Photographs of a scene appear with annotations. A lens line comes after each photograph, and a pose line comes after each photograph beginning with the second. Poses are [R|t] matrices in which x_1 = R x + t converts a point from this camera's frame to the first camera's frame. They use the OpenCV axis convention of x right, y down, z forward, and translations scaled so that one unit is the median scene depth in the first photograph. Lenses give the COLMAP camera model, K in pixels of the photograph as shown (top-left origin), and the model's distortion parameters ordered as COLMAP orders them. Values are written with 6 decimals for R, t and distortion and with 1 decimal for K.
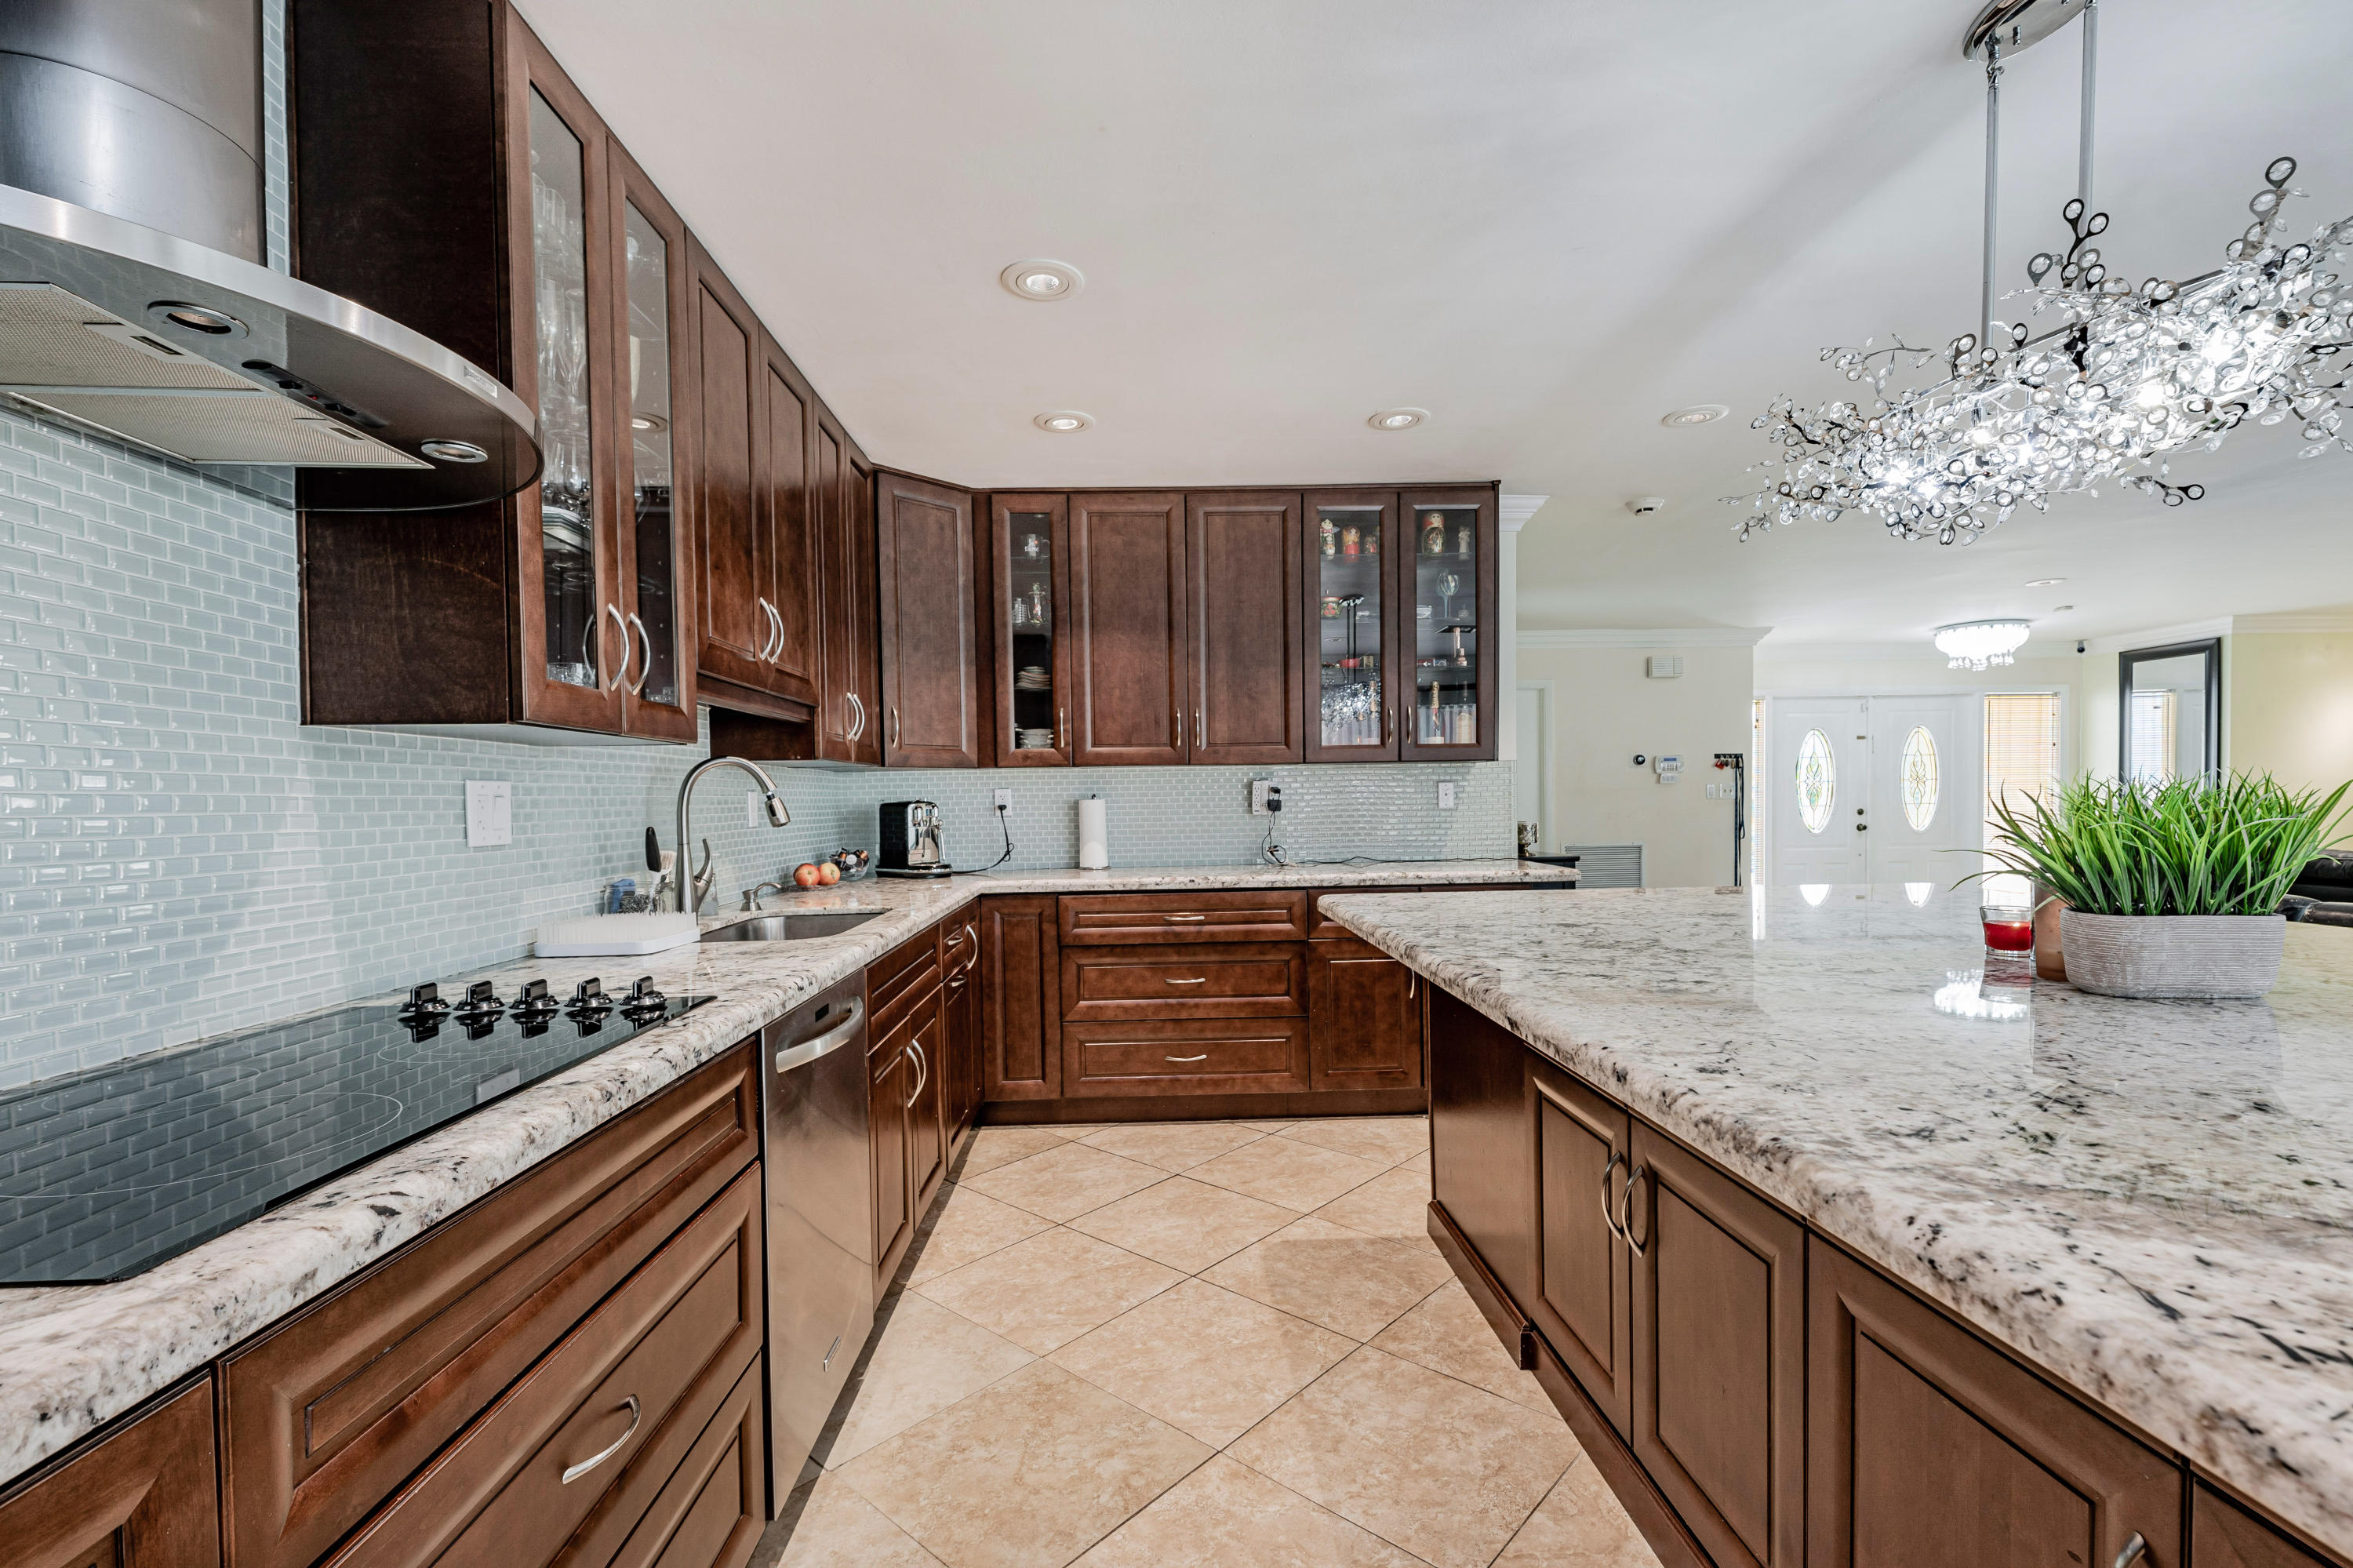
lens RADIAL K [[1043.1, 0, 1181.5], [0, 1043.1, 827.1], [0, 0, 1]] dist [0.024491, -0.010946]
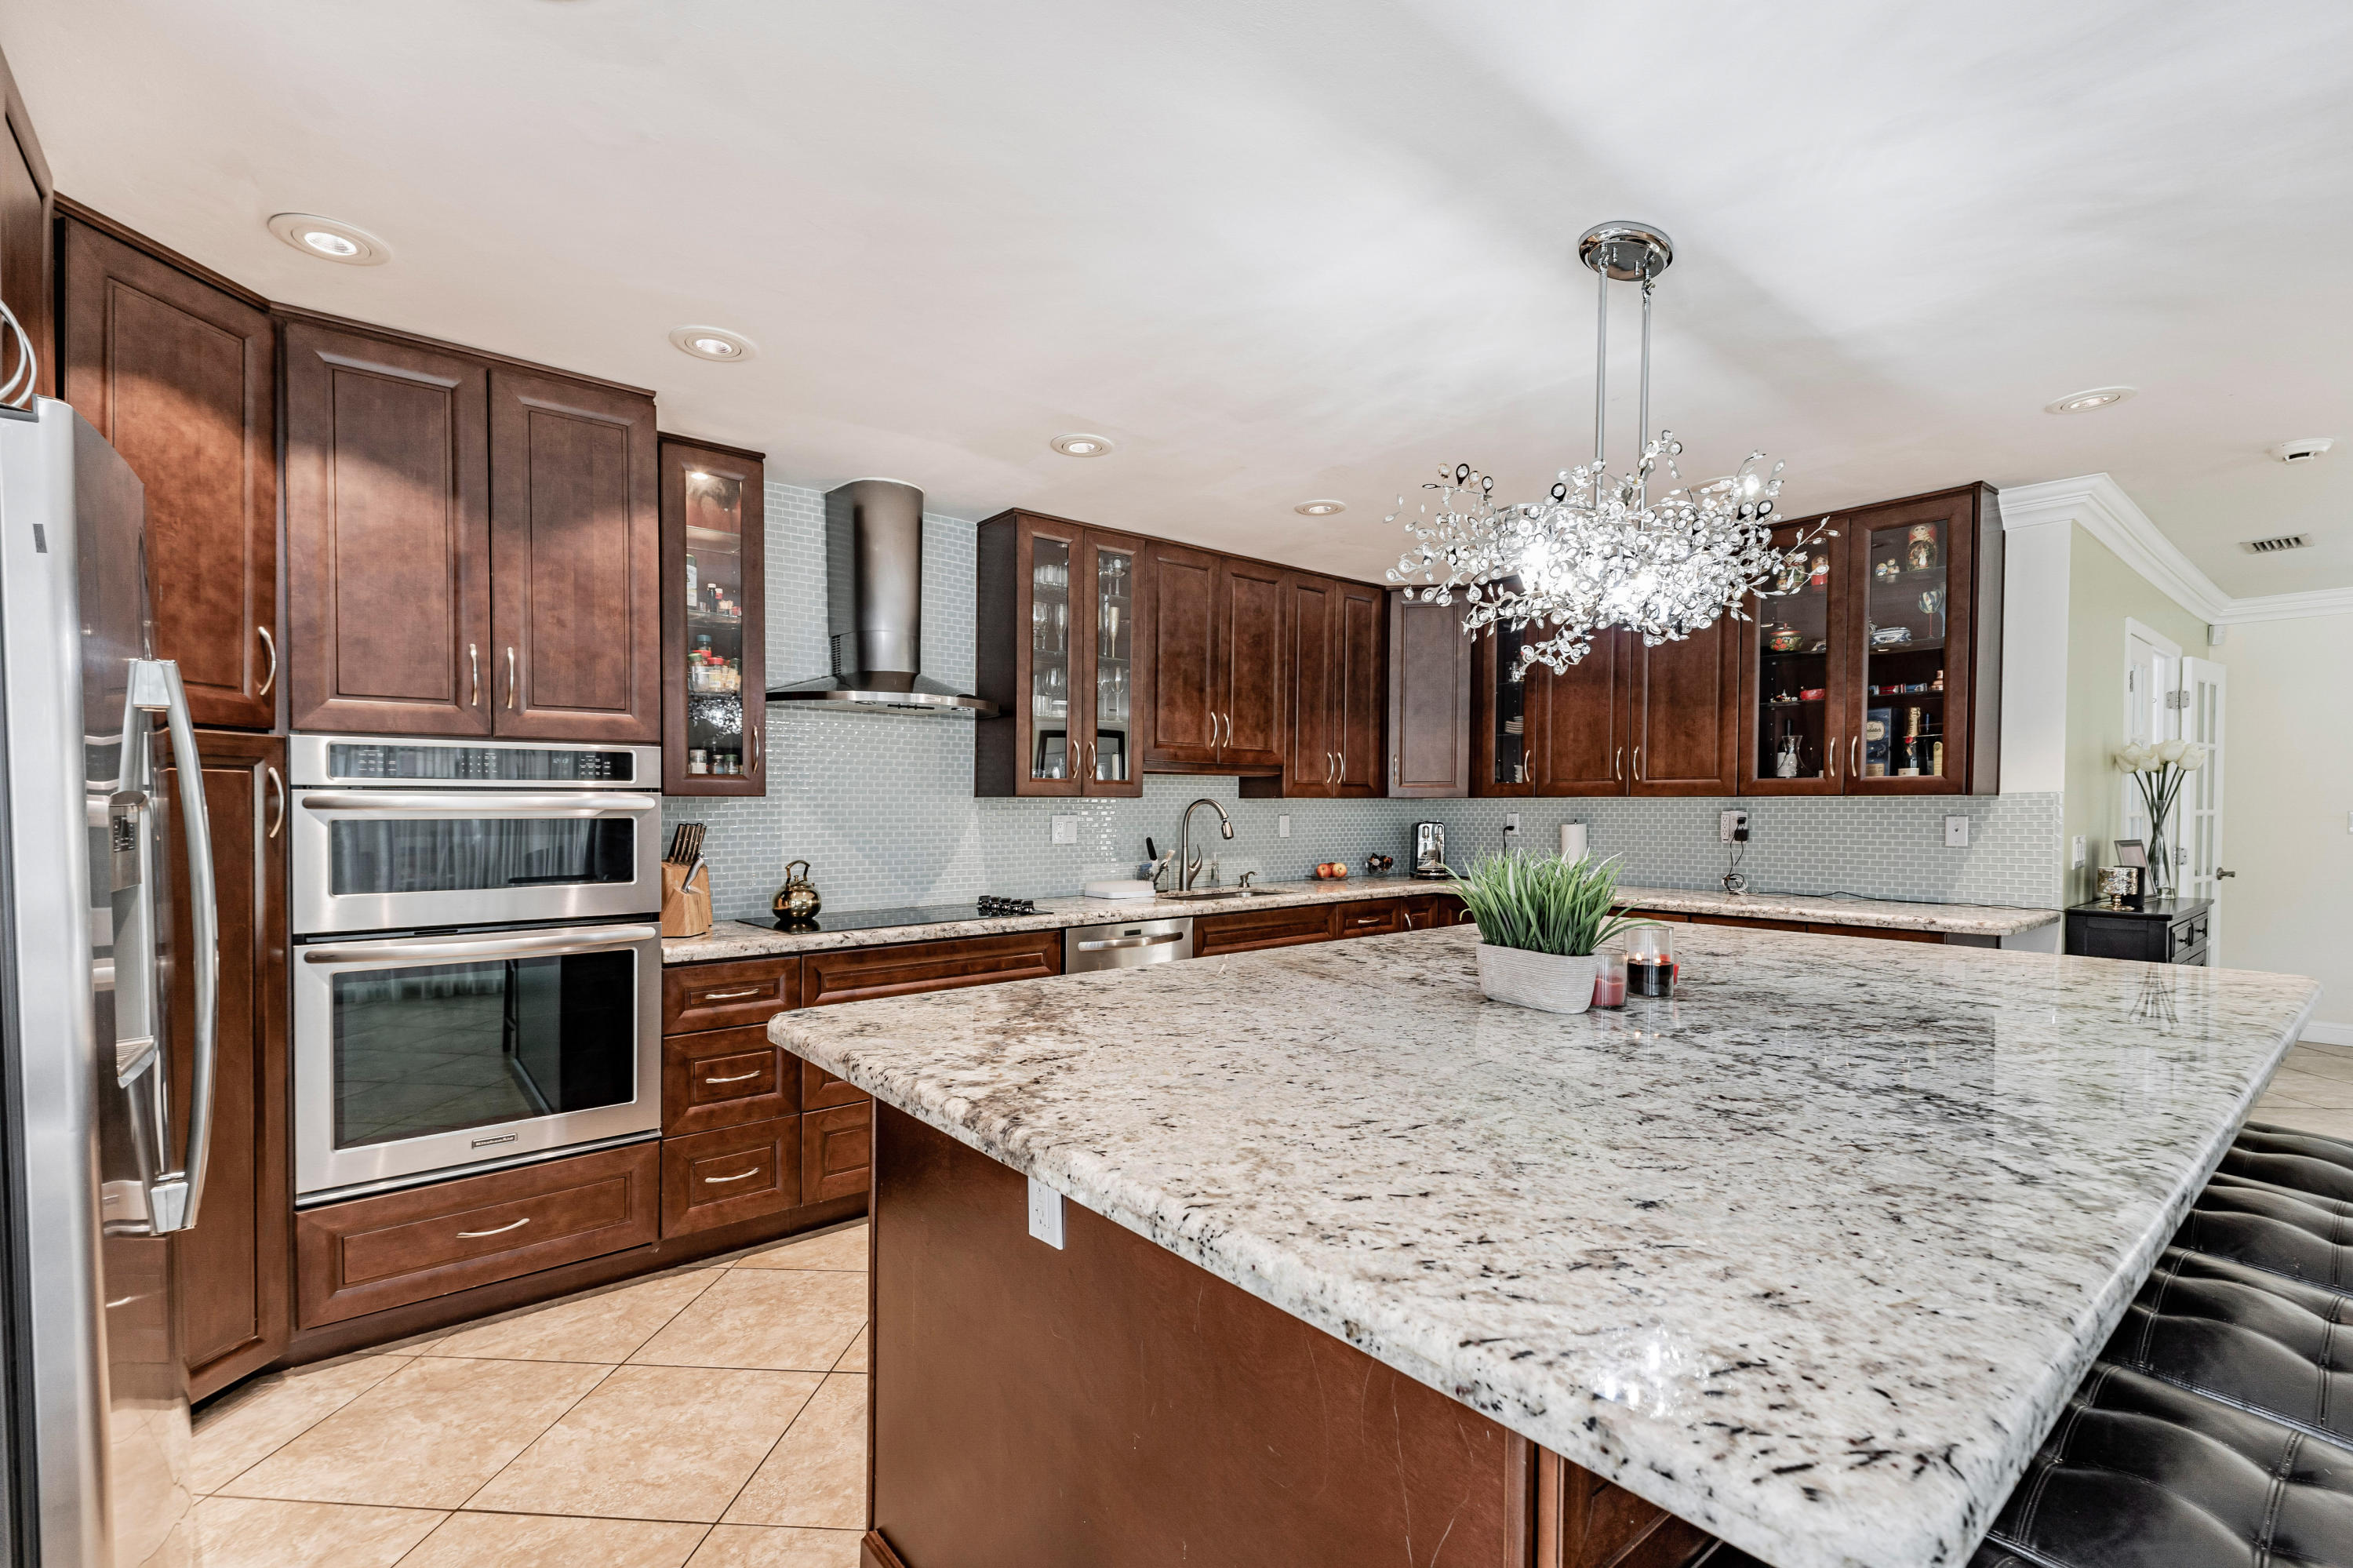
lens RADIAL K [[1043.1, 0, 1172.3], [0, 1043.1, 809.8], [0, 0, 1]] dist [0.024491, -0.010946]
pose [[0.605478, 0.020154, -0.795606, 0.665782], [-0.030952, 0.999519, 0.001764, -0.035162], [0.795260, 0.023557, 0.605811, -0.091965]]
